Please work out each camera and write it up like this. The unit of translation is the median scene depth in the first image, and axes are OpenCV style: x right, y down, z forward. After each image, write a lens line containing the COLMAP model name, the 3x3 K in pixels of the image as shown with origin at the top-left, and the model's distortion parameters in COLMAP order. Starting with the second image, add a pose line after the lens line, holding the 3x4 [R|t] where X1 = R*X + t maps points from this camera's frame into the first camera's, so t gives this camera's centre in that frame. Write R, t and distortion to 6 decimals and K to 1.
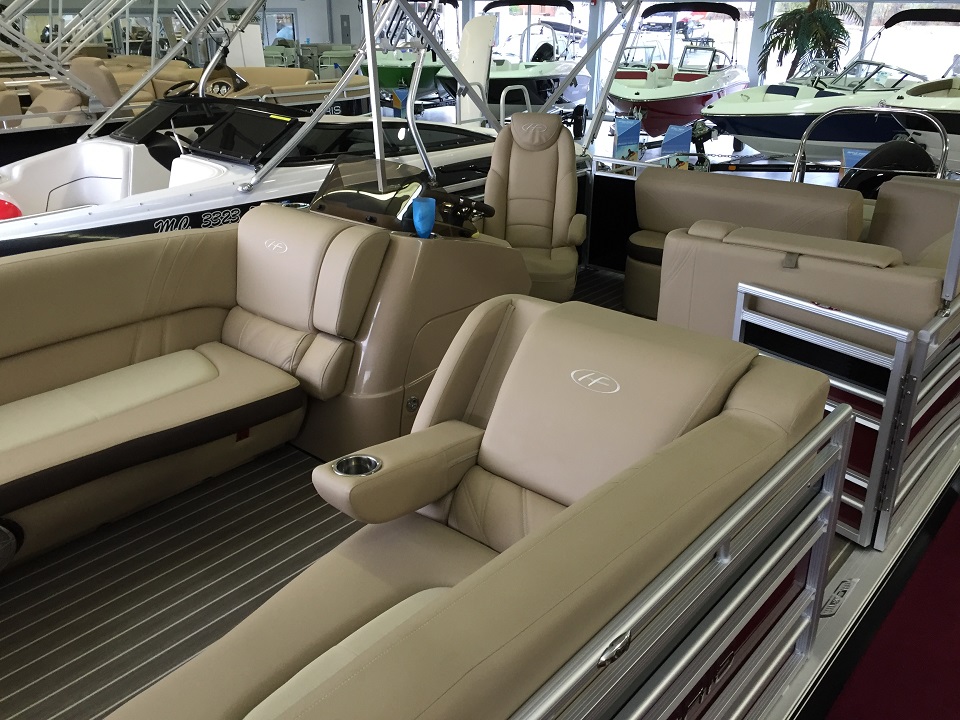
lens RADIAL K [[824.2, 0, 477.6], [0, 824.2, 357.7], [0, 0, 1]] dist [0.057396, -0.015457]
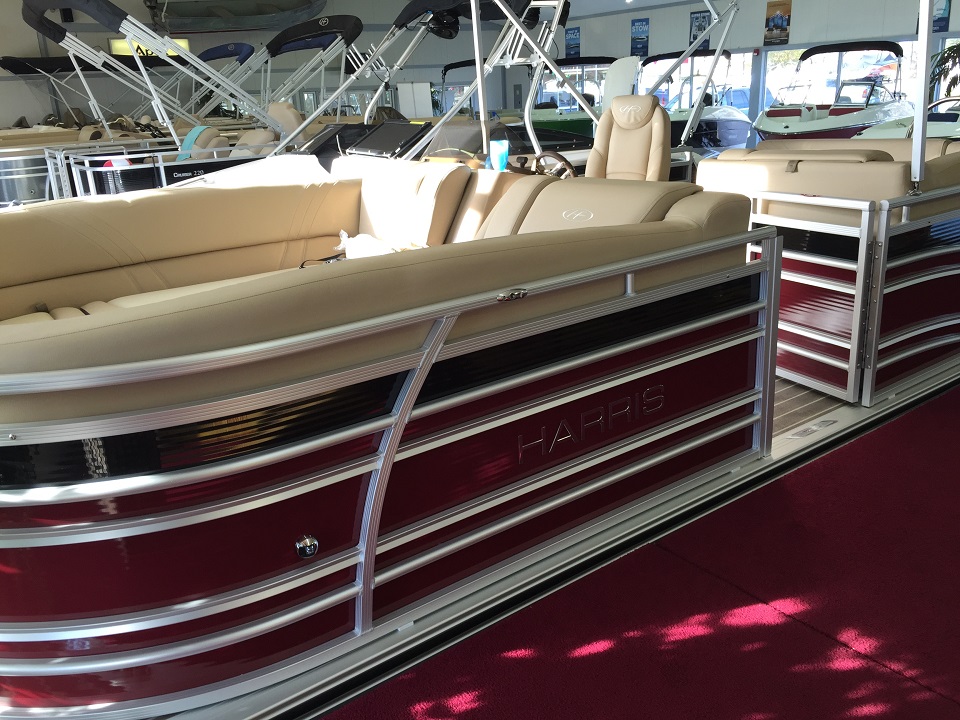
lens RADIAL K [[824.2, 0, 482.0], [0, 824.2, 361.5], [0, 0, 1]] dist [0.057396, -0.015457]
pose [[0.978384, 0.015941, -0.206182, 0.085047], [-0.032521, 0.996479, -0.077280, 0.116643], [0.204224, 0.082315, 0.975457, -0.098101]]
